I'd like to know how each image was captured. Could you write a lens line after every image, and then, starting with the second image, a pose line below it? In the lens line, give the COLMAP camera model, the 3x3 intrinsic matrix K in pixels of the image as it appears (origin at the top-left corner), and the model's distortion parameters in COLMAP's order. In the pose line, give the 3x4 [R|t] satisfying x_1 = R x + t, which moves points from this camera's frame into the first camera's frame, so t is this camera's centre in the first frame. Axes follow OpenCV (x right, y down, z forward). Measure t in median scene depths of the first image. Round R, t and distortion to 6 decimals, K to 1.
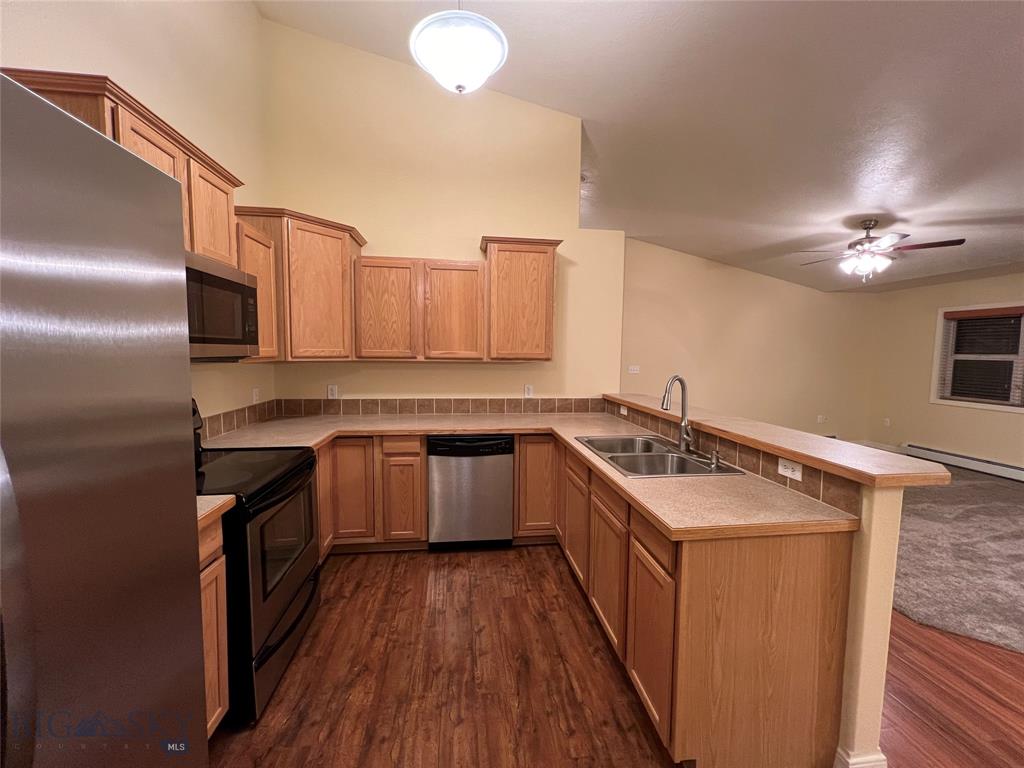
lens RADIAL K [[408.9, 0, 512.5], [0, 408.9, 381.2], [0, 0, 1]] dist [0.000150, 0.000334]
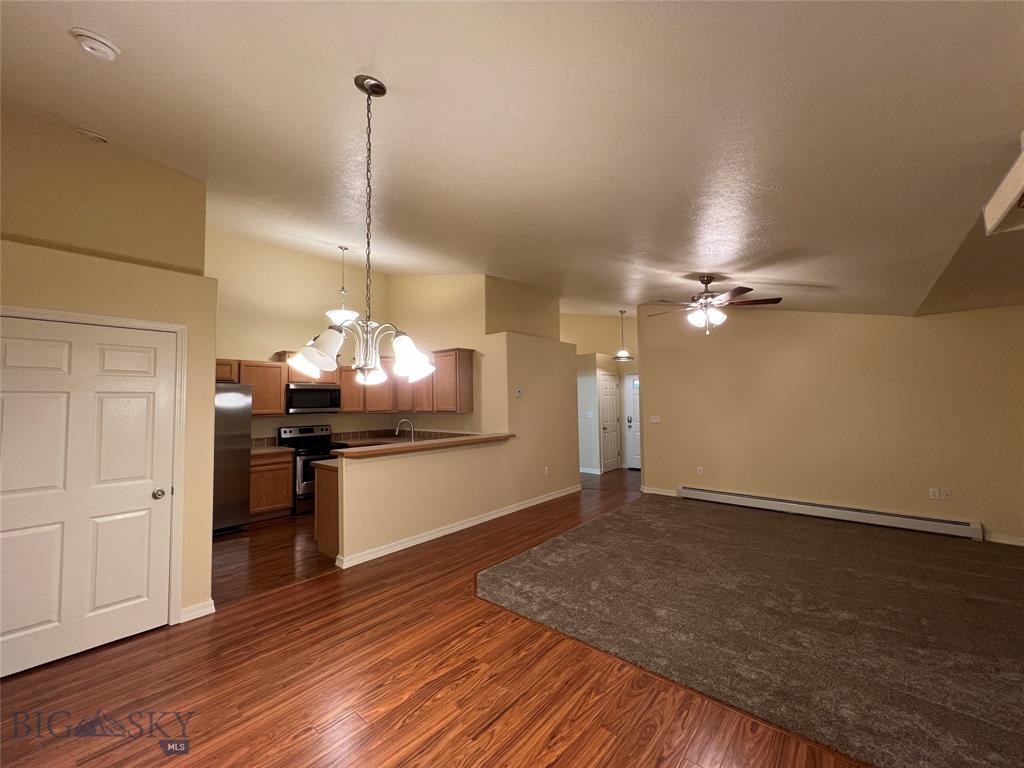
lens RADIAL K [[408.9, 0, 508.3], [0, 408.9, 383.6], [0, 0, 1]] dist [0.000150, 0.000334]
pose [[0.663193, -0.053322, -0.746546, 1.657726], [-0.030903, 0.994657, -0.098496, -0.005243], [0.747810, 0.088393, 0.658002, -0.035858]]
